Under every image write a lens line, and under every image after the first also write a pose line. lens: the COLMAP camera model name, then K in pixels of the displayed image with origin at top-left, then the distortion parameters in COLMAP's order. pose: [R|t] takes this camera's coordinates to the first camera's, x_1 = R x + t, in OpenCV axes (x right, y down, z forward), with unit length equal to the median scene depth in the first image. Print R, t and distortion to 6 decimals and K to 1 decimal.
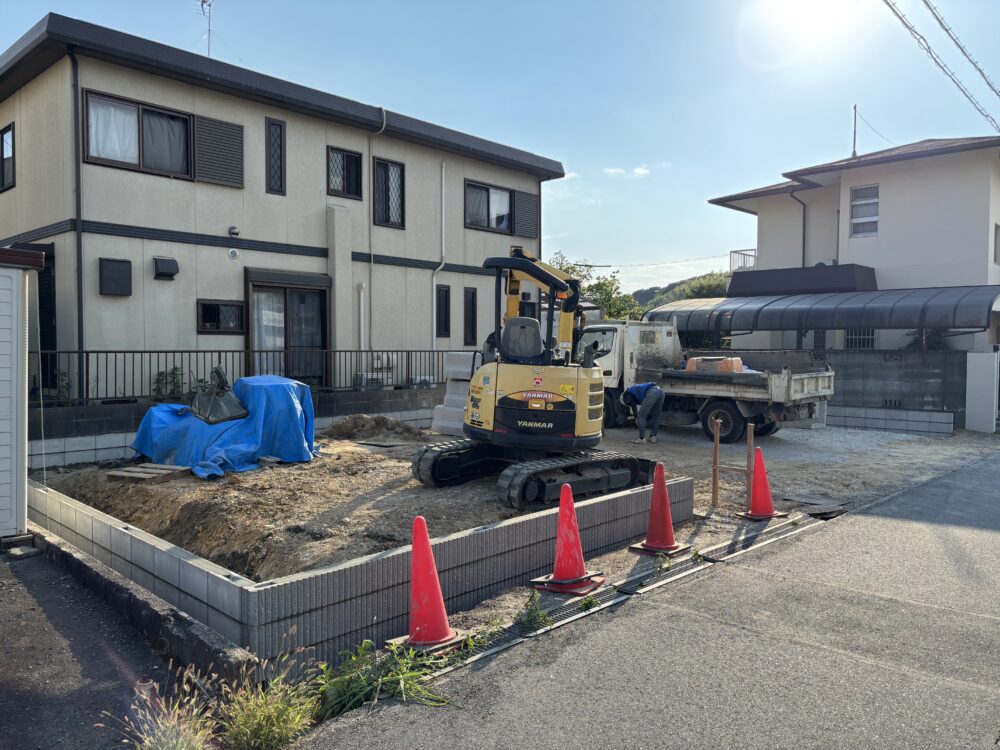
lens RADIAL K [[747.4, 0, 497.4], [0, 747.4, 379.9], [0, 0, 1]] dist [0.047890, -0.054252]
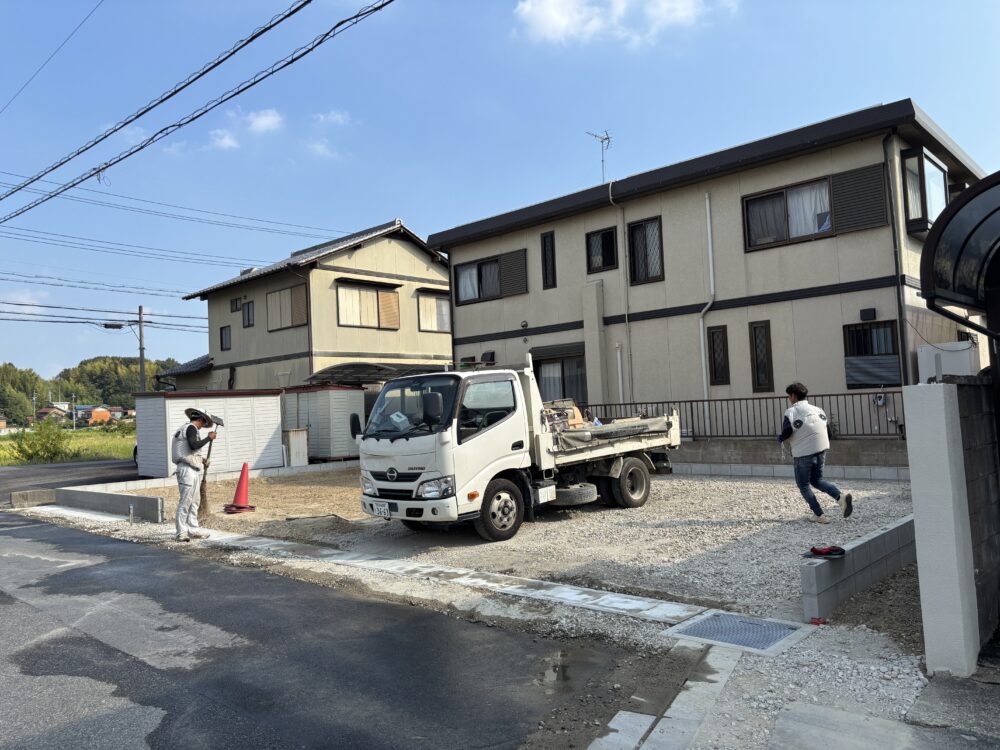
lens RADIAL K [[751.2, 0, 482.4], [0, 751.2, 374.4], [0, 0, 1]] dist [0.049233, -0.050425]
pose [[-0.003089, -0.046336, -0.998921, 1.475804], [0.009450, 0.998880, -0.046363, -0.054119], [0.999951, -0.009583, -0.002648, 1.291100]]
